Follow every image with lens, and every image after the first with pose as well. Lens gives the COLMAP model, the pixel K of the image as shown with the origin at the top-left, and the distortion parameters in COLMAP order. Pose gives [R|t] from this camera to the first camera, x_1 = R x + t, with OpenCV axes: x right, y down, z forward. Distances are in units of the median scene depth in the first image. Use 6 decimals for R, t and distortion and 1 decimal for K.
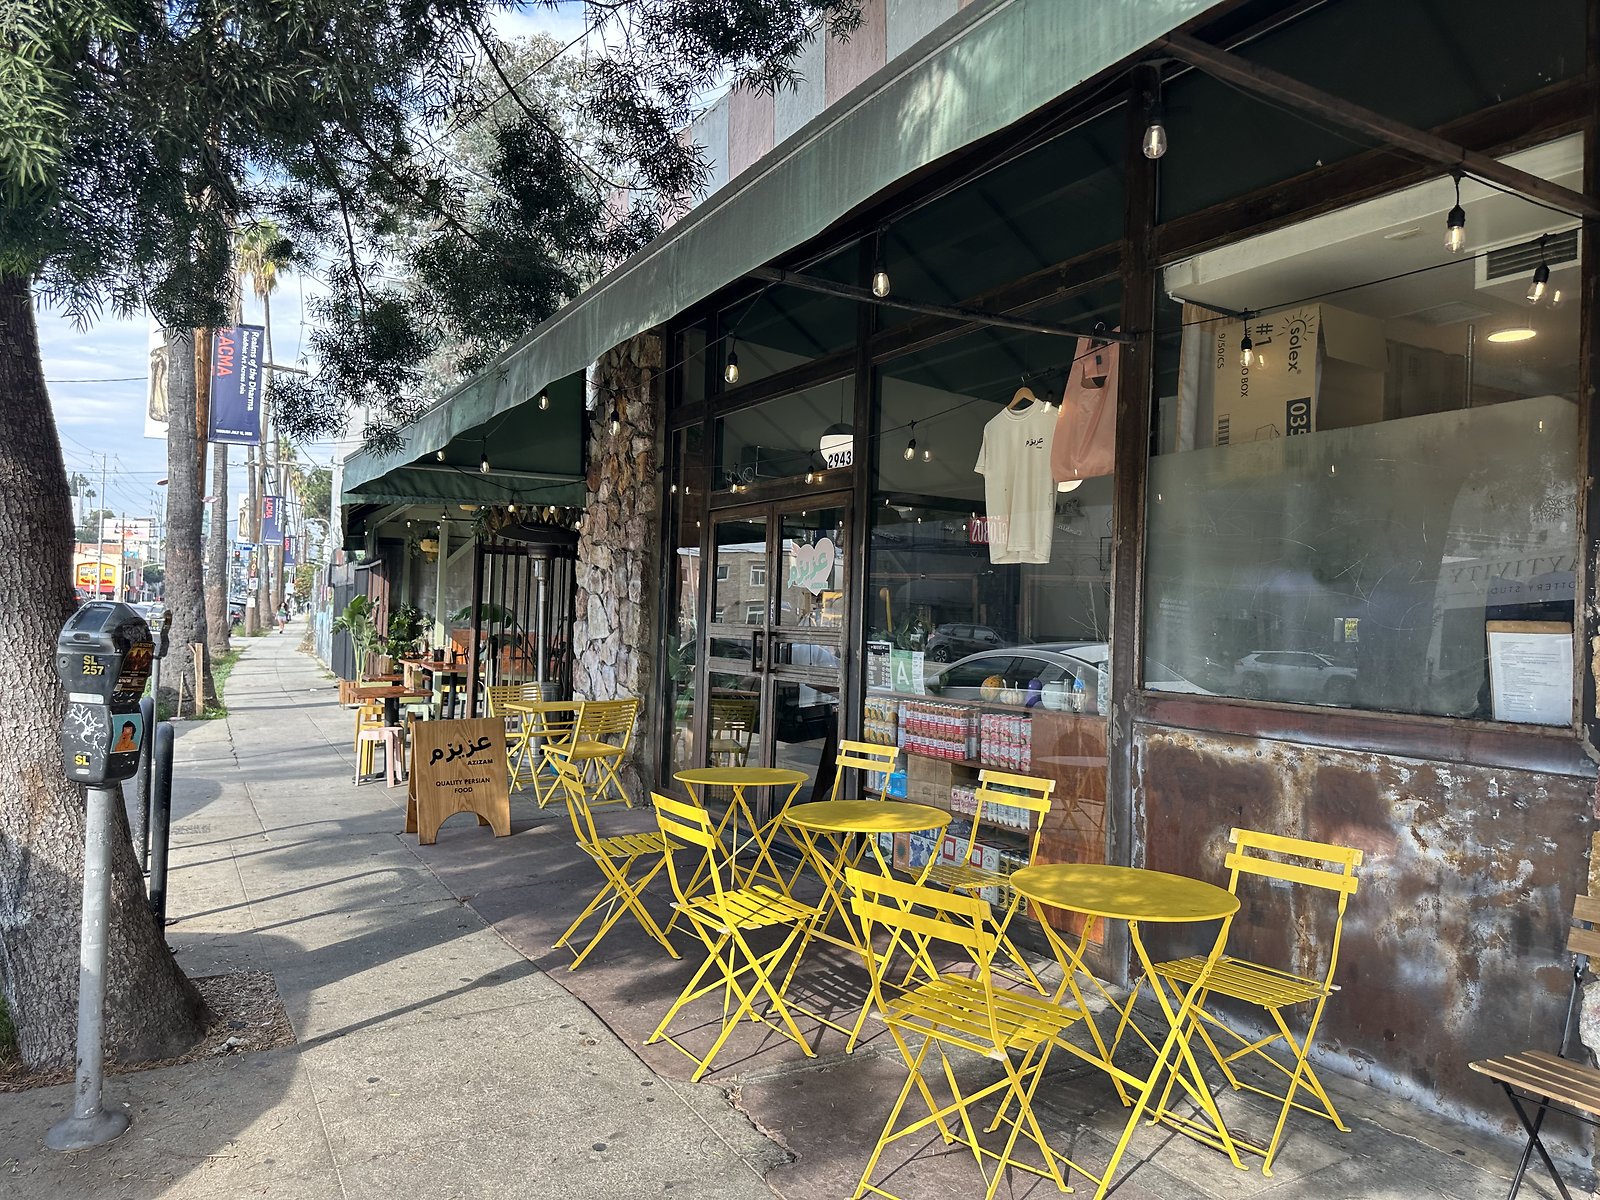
lens RADIAL K [[1079.0, 0, 800.0], [0, 1079.0, 600.0], [0, 0, 1]] dist [0.165751, -0.286248]
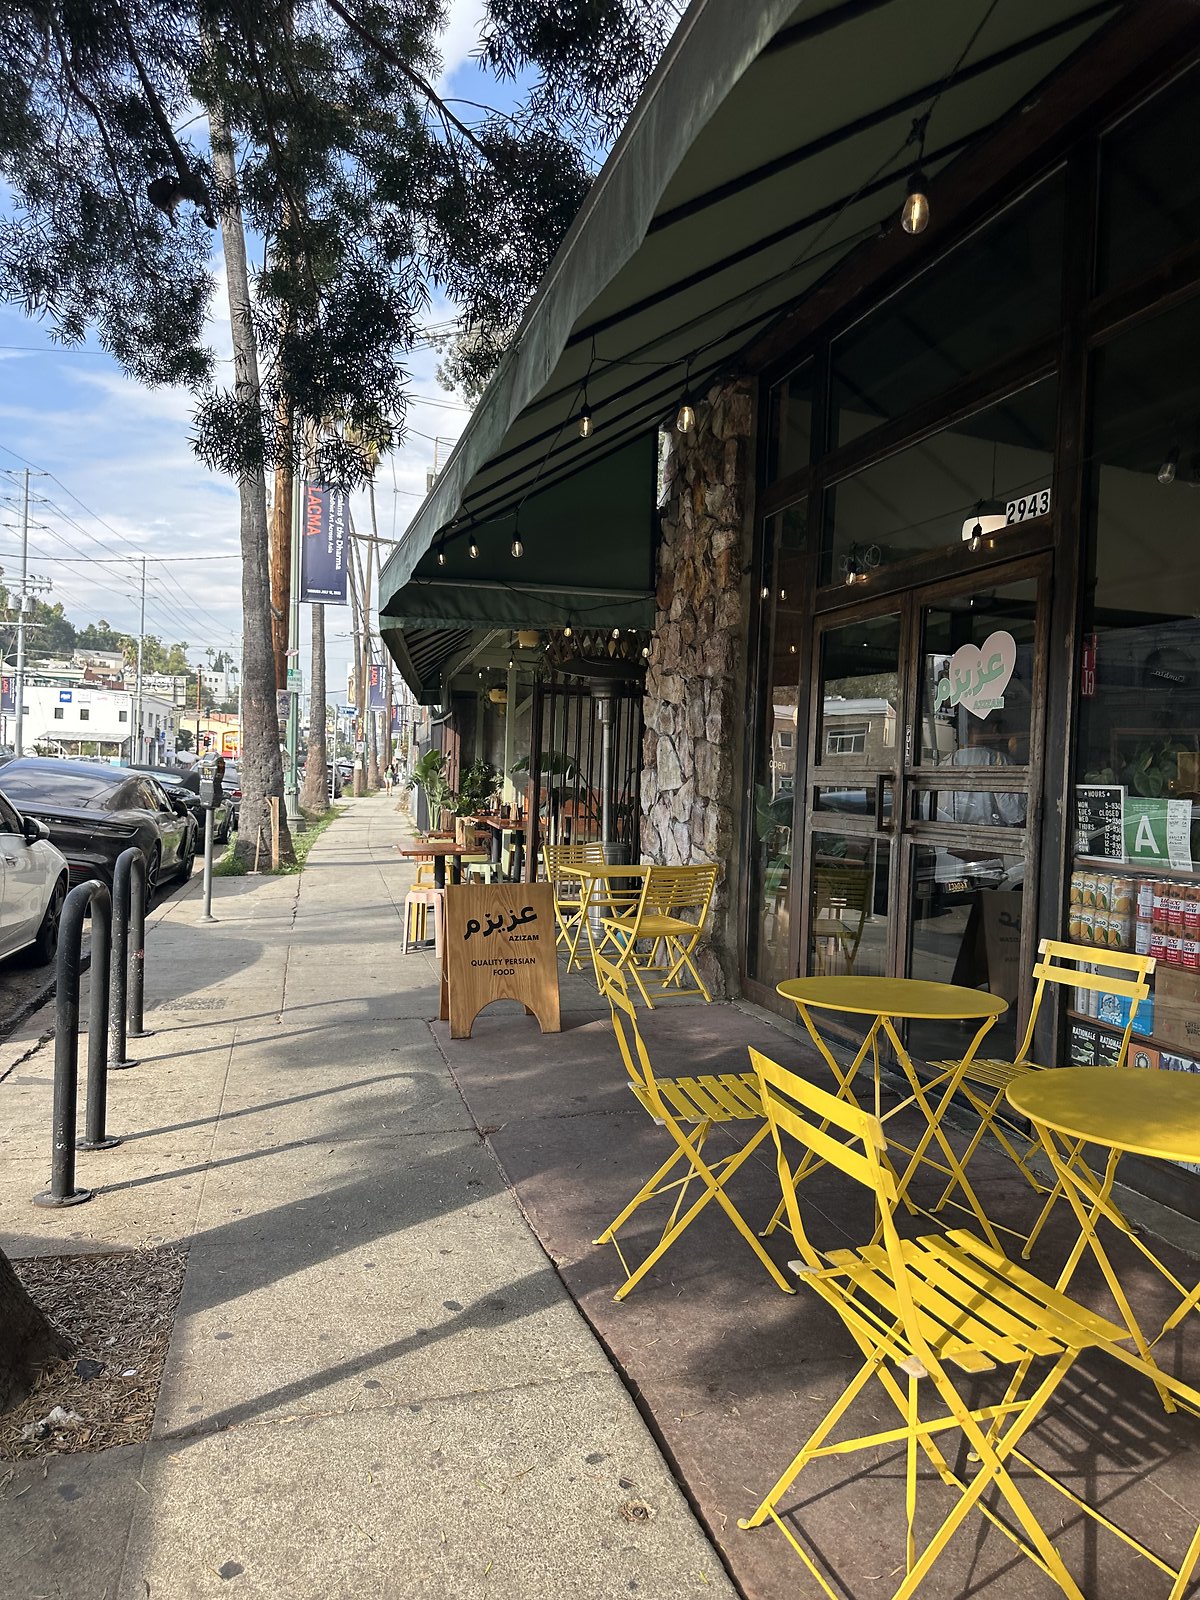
lens RADIAL K [[1079.0, 0, 600.0], [0, 1079.0, 800.0], [0, 0, 1]] dist [0.165751, -0.286248]
pose [[0.967771, 0.007304, -0.251726, -0.035429], [0.000505, 0.999521, 0.030946, 0.020363], [0.251832, -0.030075, 0.967304, 0.225612]]
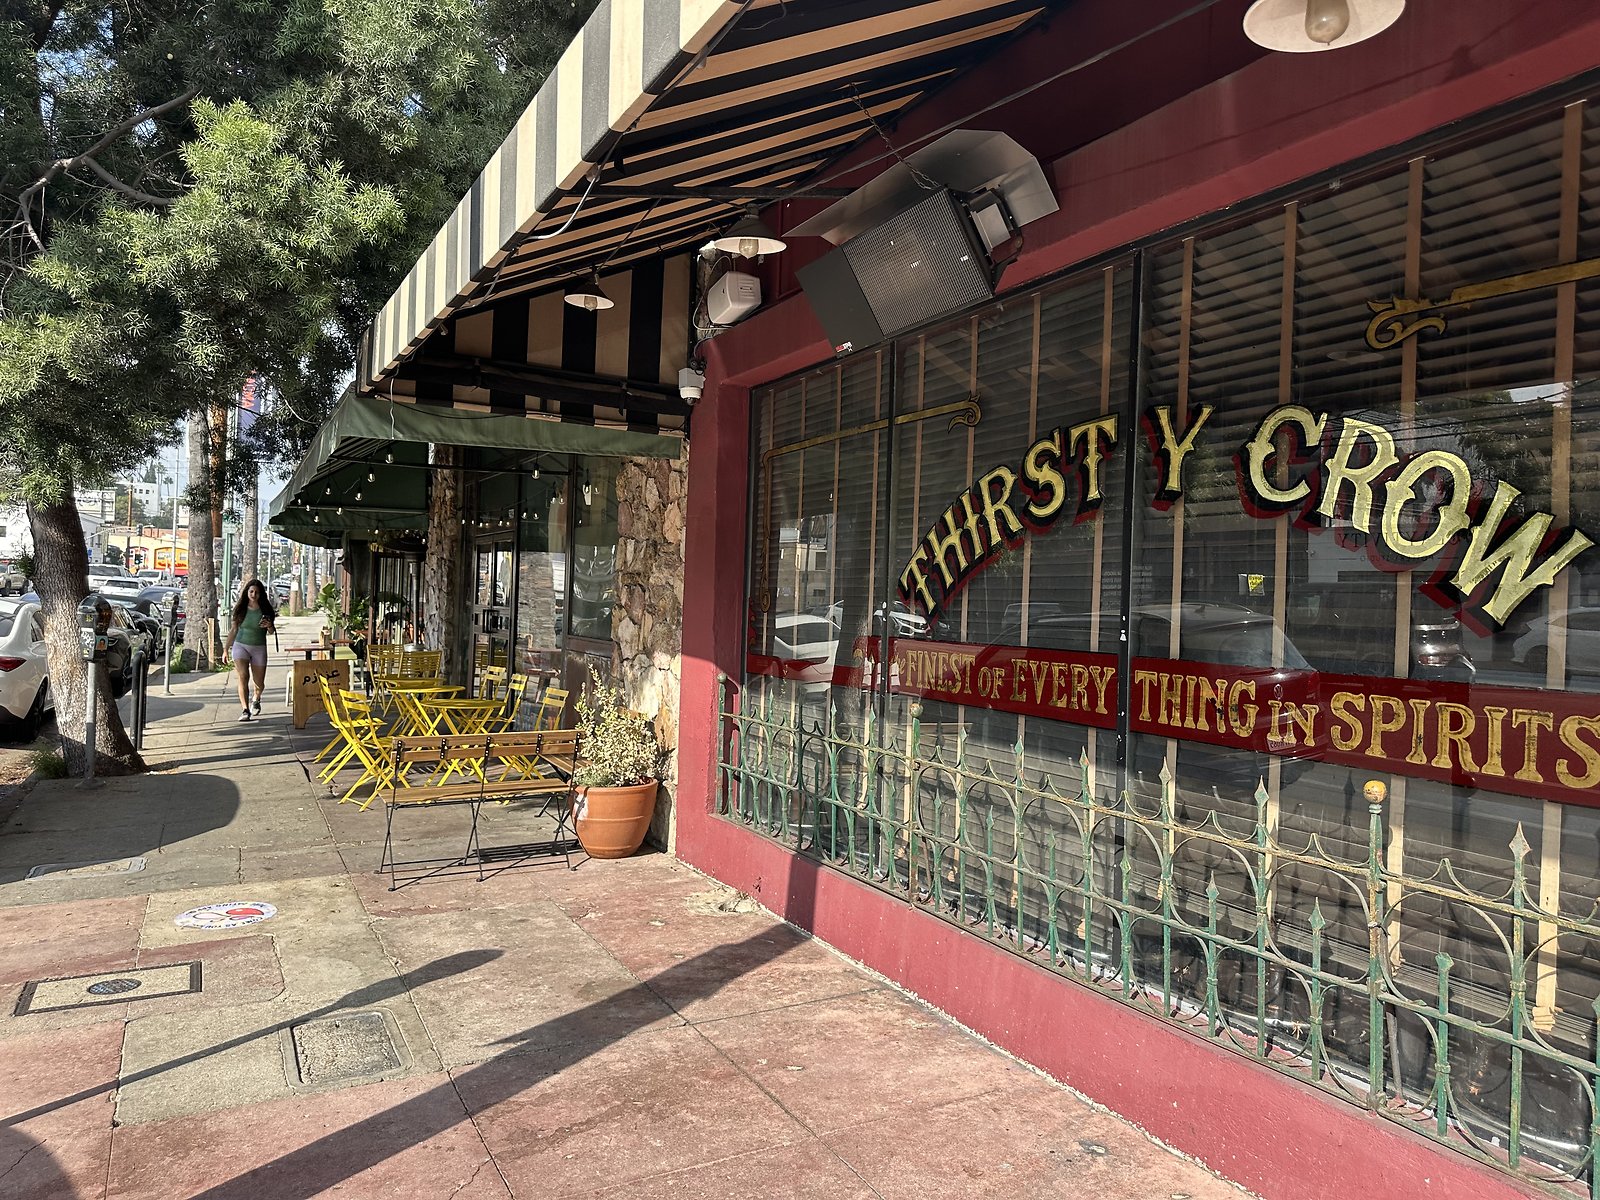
lens RADIAL K [[1096.5, 0, 800.0], [0, 1096.5, 600.0], [0, 0, 1]] dist [0.061077, -0.111697]
pose [[0.998449, 0.001592, -0.055646, 0.484693], [-0.000724, 0.999878, 0.015612, -0.011928], [0.055664, -0.015547, 0.998328, -0.627358]]
